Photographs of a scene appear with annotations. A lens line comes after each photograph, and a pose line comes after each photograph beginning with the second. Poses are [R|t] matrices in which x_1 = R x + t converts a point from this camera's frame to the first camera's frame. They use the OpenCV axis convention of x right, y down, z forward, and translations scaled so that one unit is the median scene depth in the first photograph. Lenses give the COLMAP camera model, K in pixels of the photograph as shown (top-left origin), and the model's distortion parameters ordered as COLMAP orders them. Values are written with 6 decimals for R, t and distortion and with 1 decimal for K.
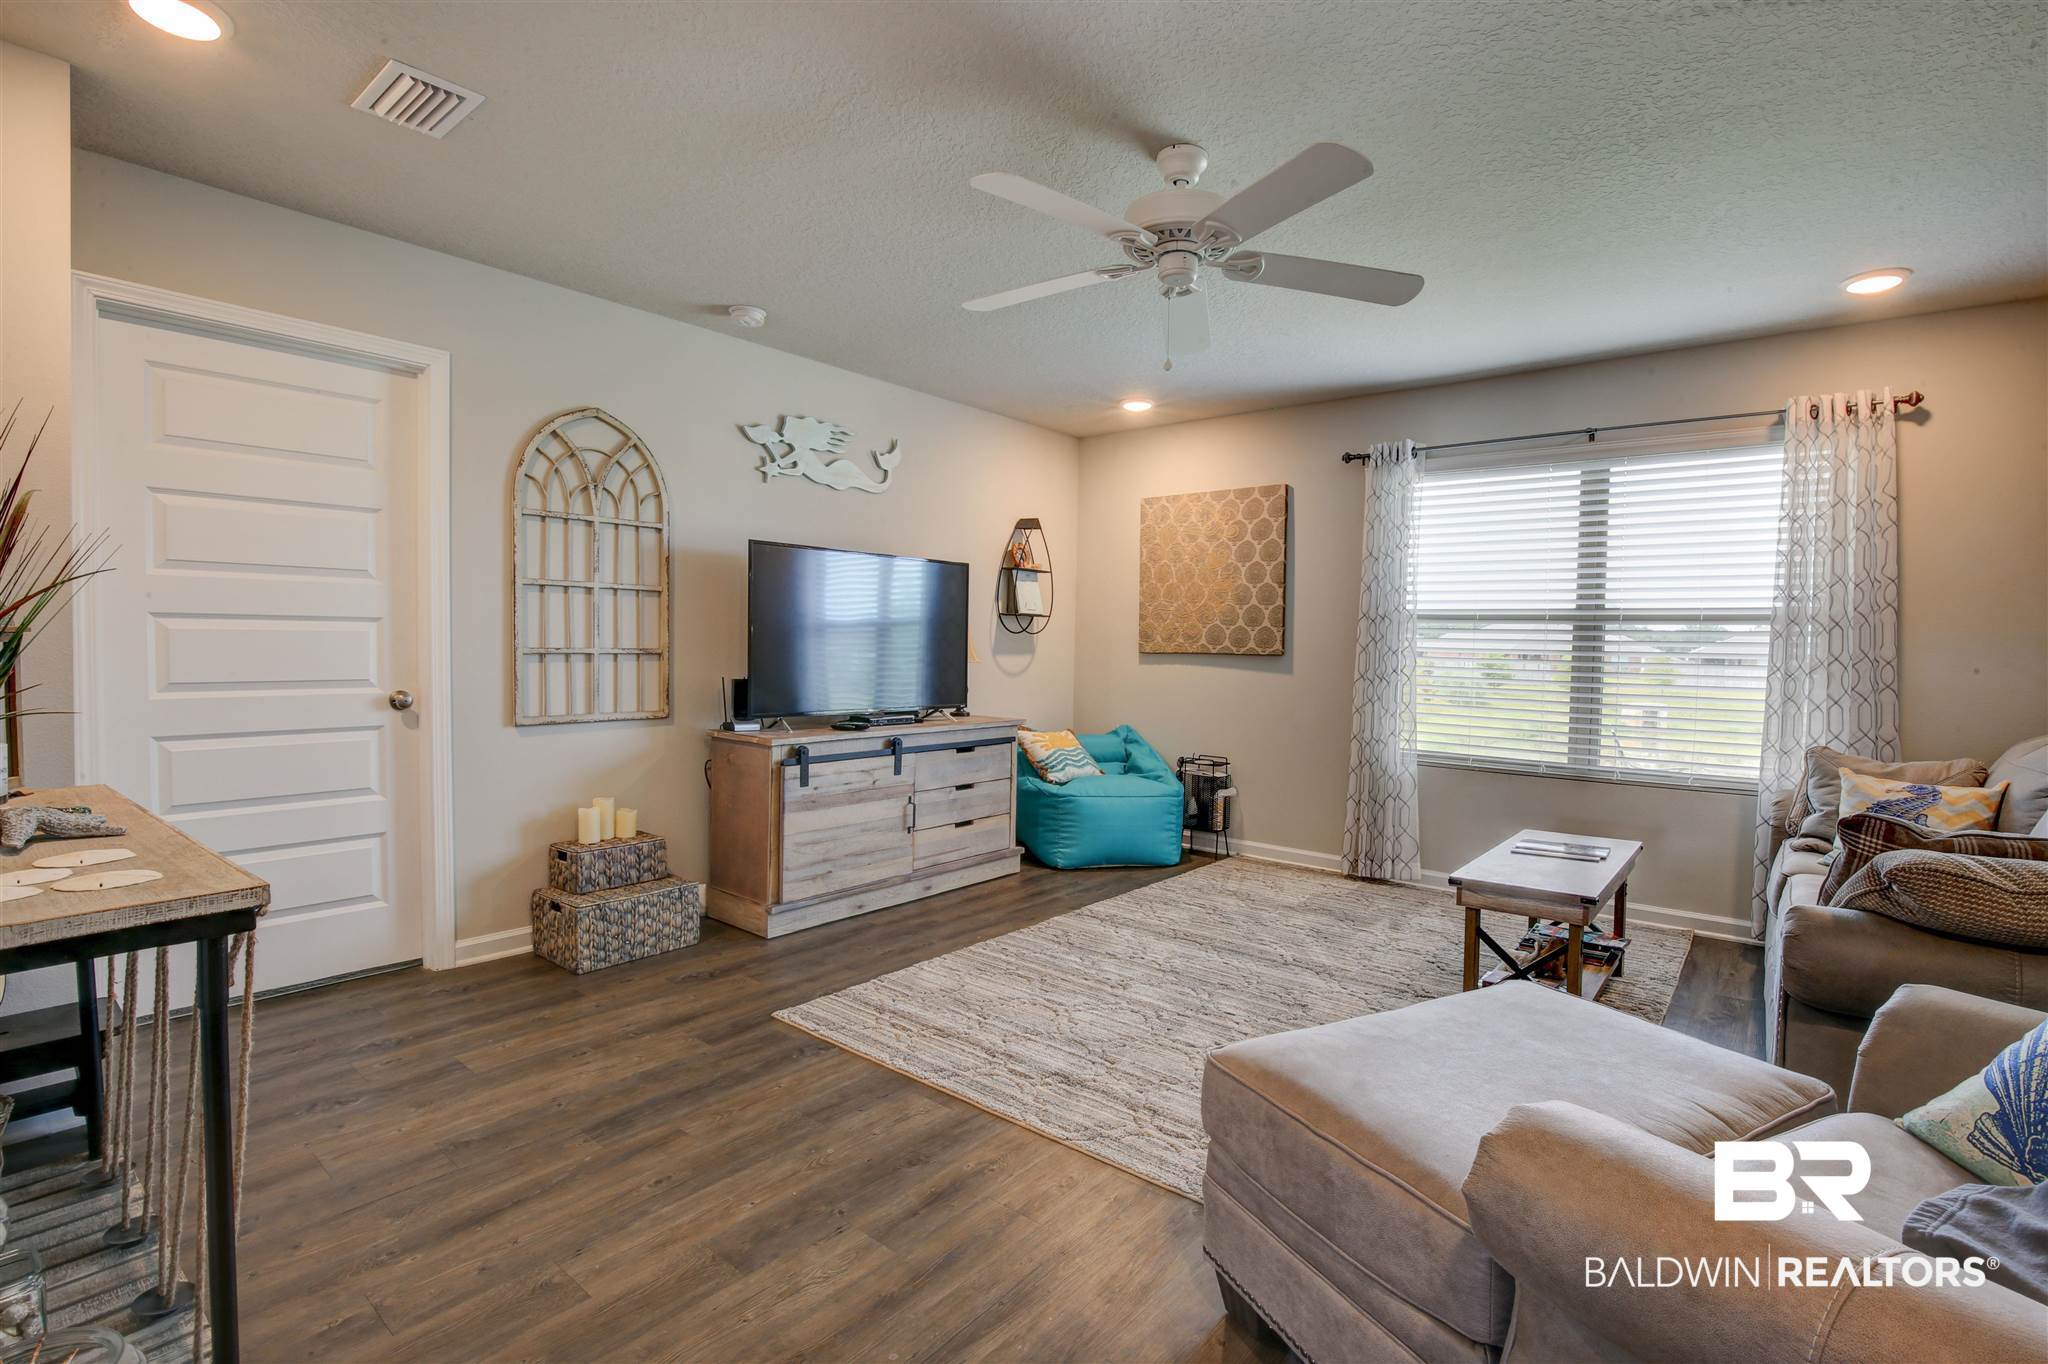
lens RADIAL K [[954.8, 0, 1026.7], [0, 954.8, 677.0], [0, 0, 1]] dist [-0.015404, 0.000148]
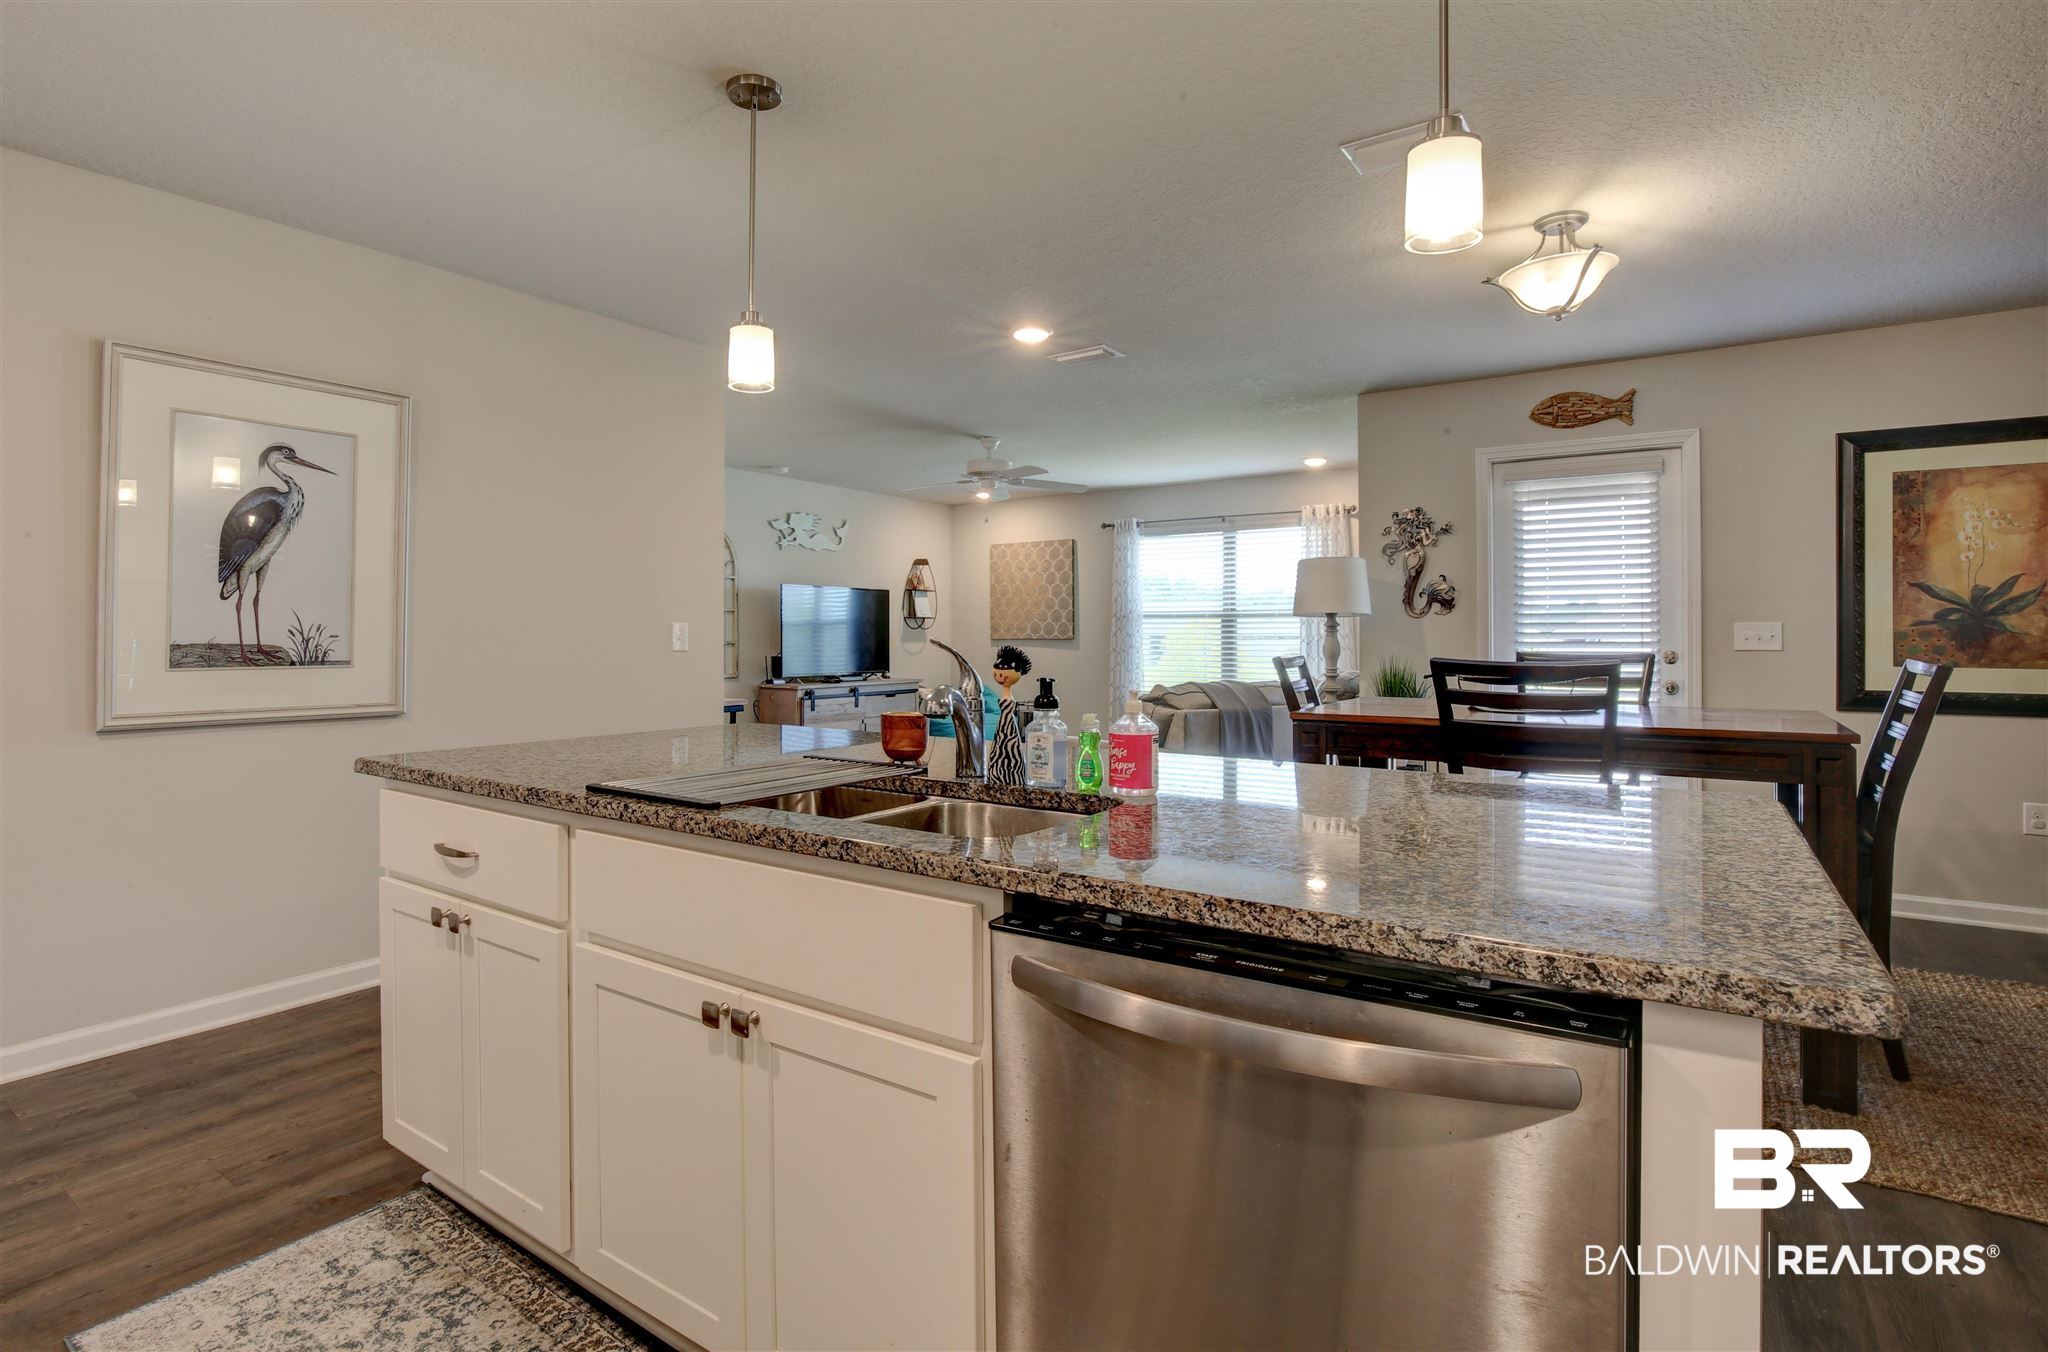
lens RADIAL K [[954.8, 0, 996.8], [0, 954.8, 631.7], [0, 0, 1]] dist [-0.015404, 0.000148]
pose [[0.994969, -0.019294, 0.098303, -0.034676], [0.023132, 0.999008, -0.038048, 0.025880], [-0.097471, 0.040131, 0.994429, -0.682691]]
